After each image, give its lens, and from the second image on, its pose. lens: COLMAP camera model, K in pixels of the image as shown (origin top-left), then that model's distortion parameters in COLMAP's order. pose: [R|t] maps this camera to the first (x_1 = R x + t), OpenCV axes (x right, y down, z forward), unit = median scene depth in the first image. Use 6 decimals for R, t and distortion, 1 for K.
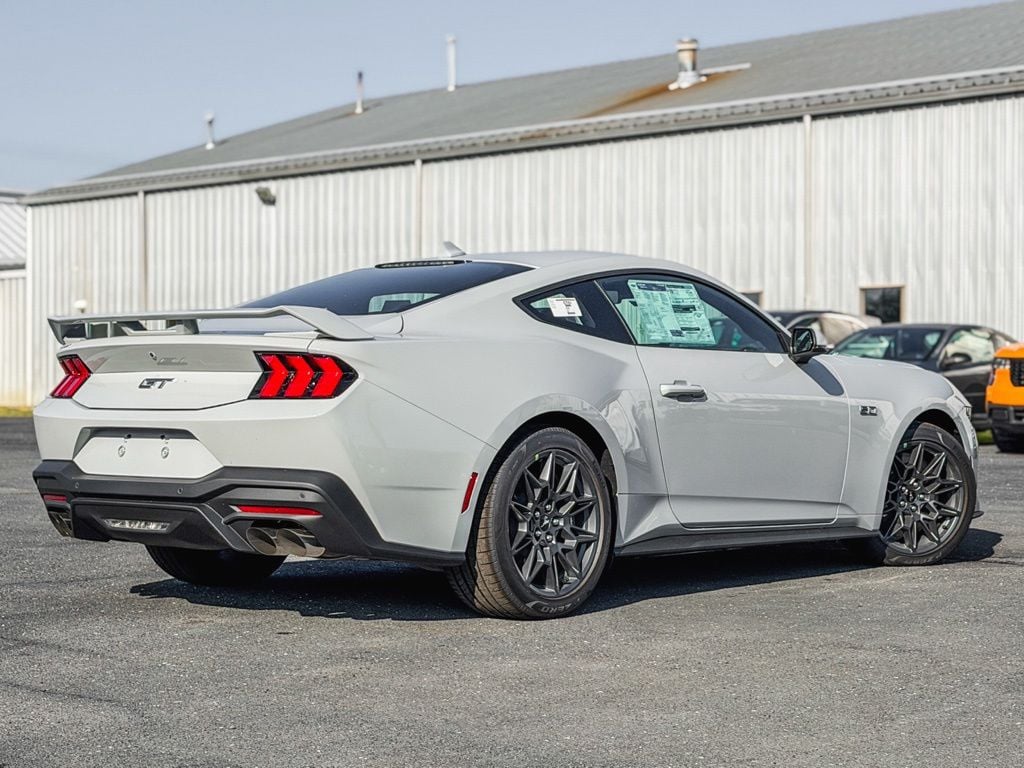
lens RADIAL K [[2019.4, 0, 512.0], [0, 2019.4, 384.0], [0, 0, 1]] dist [0.023262, 0.249016]
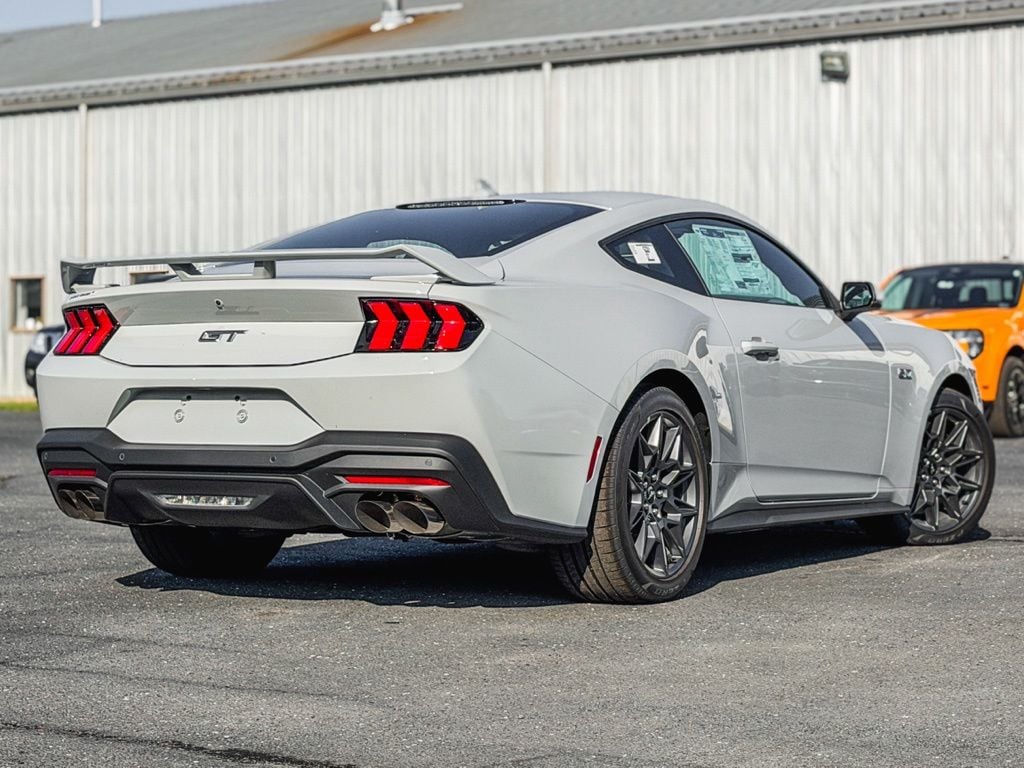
lens RADIAL K [[2299.9, 0, 512.0], [0, 2299.9, 384.0], [0, 0, 1]] dist [0.048446, 0.120806]
pose [[0.983117, -0.003032, 0.182951, -0.205227], [0.002172, 0.999986, 0.004903, 0.013606], [-0.182963, -0.004423, 0.983110, 0.016681]]
